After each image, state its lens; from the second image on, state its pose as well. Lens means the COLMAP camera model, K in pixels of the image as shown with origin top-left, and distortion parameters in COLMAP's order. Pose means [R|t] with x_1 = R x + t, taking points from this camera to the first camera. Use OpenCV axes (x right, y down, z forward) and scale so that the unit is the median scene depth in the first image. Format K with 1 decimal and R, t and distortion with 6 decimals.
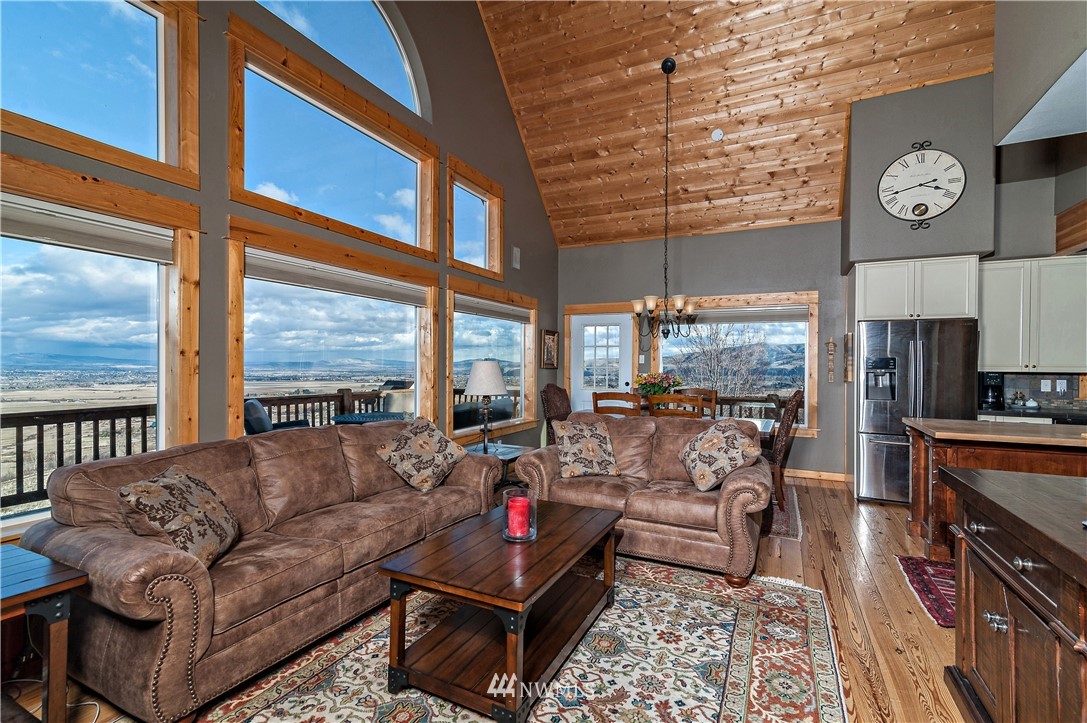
lens RADIAL K [[488.1, 0, 543.6], [0, 488.1, 364.0], [0, 0, 1]] dist [0.016121, -0.001466]
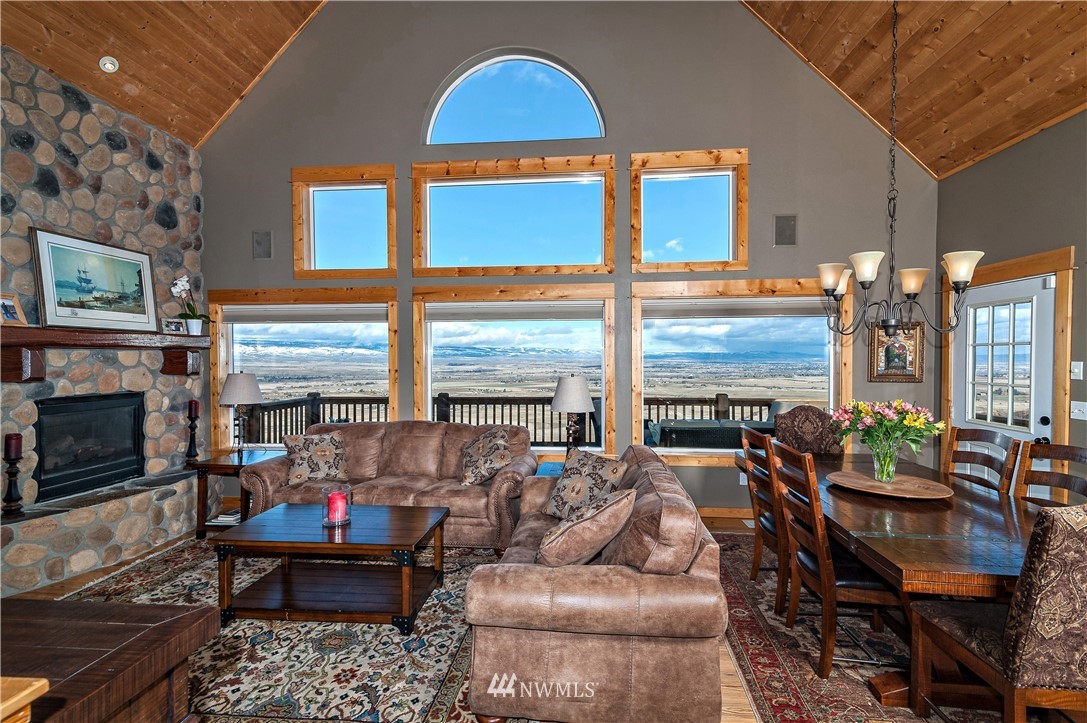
lens RADIAL K [[488.1, 0, 543.6], [0, 488.1, 364.0], [0, 0, 1]] dist [0.016121, -0.001466]
pose [[0.353561, 0.004760, -0.935399, 1.257341], [0.006448, 0.999951, 0.007525, -0.063323], [0.935389, -0.008692, 0.353513, 0.991151]]
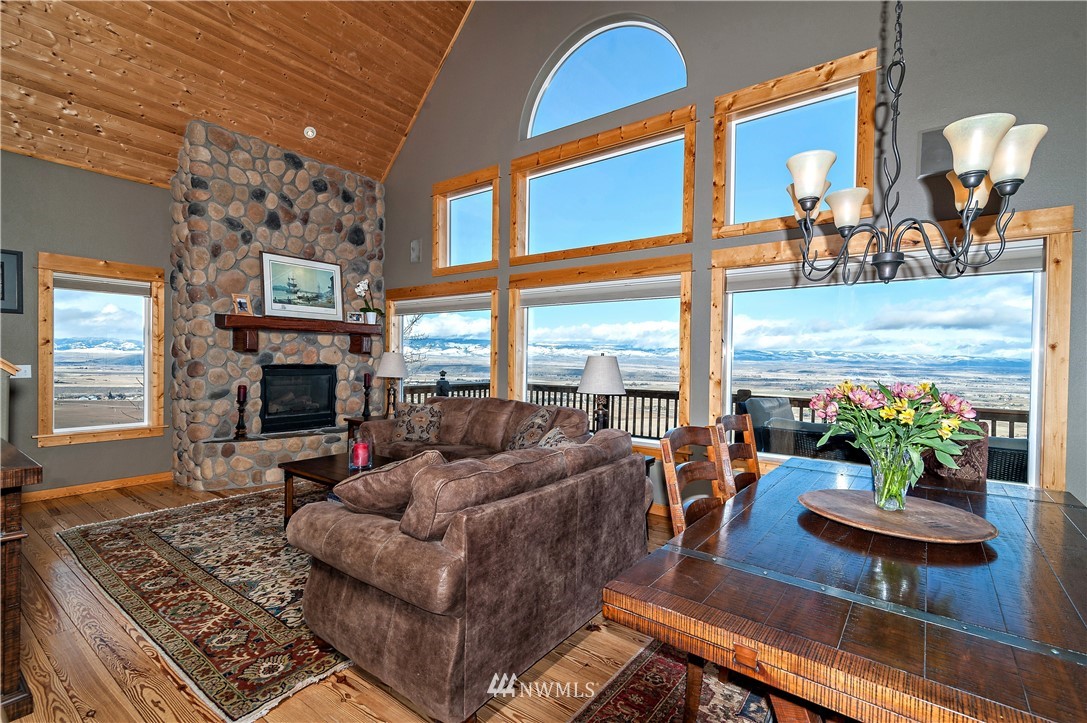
lens RADIAL K [[488.1, 0, 543.6], [0, 488.1, 364.0], [0, 0, 1]] dist [0.016121, -0.001466]
pose [[-0.182694, 0.001409, -0.983169, 1.282658], [-0.014985, 0.999879, 0.004217, 0.010220], [0.983056, 0.015503, -0.182651, 1.733484]]
